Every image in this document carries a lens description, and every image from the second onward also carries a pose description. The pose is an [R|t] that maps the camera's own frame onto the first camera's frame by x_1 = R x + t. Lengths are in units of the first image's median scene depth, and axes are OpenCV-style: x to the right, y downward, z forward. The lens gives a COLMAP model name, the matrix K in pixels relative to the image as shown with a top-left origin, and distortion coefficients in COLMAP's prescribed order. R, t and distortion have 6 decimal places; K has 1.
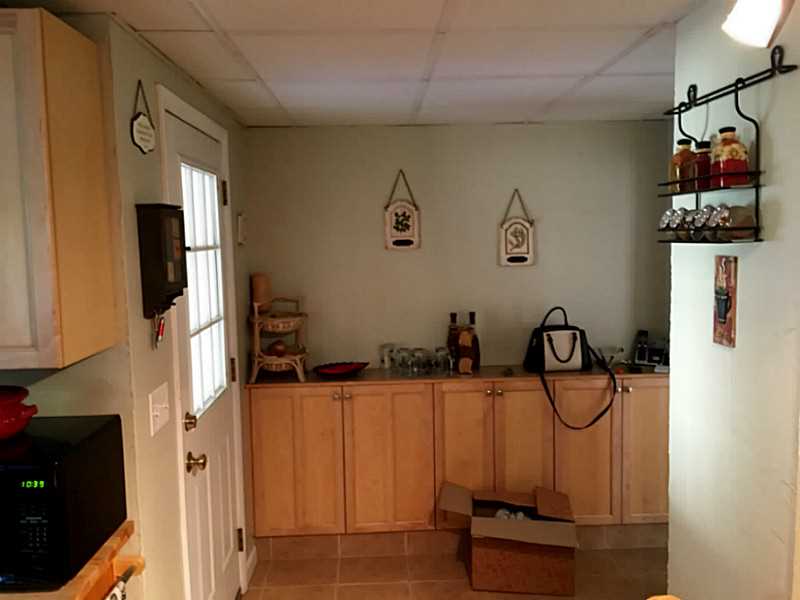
lens RADIAL K [[682.9, 0, 397.8], [0, 682.9, 297.6], [0, 0, 1]] dist [0.046856, -0.032026]
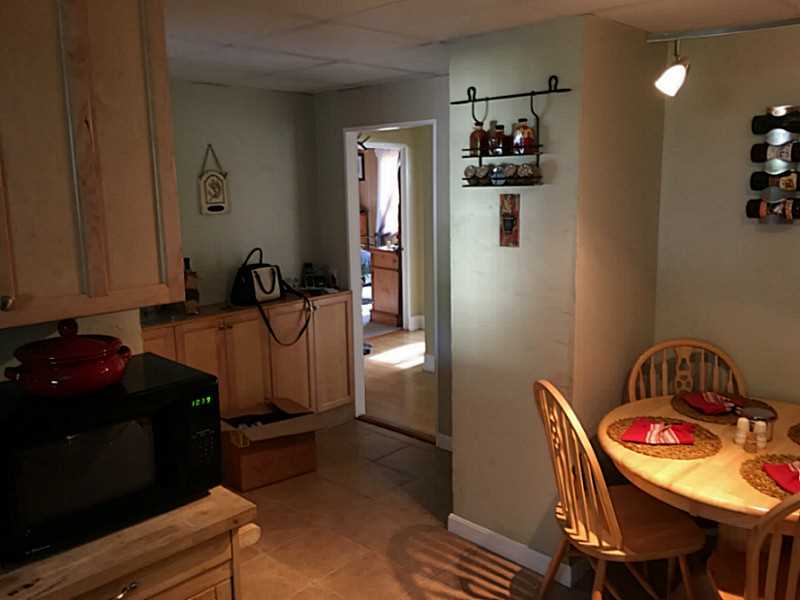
lens RADIAL K [[682.9, 0, 399.4], [0, 682.9, 300.6], [0, 0, 1]] dist [0.046856, -0.032026]
pose [[0.702244, -0.118661, 0.701978, -0.440002], [0.073001, 0.992817, 0.094794, 0.009878], [-0.708183, -0.015323, 0.705862, -0.006169]]
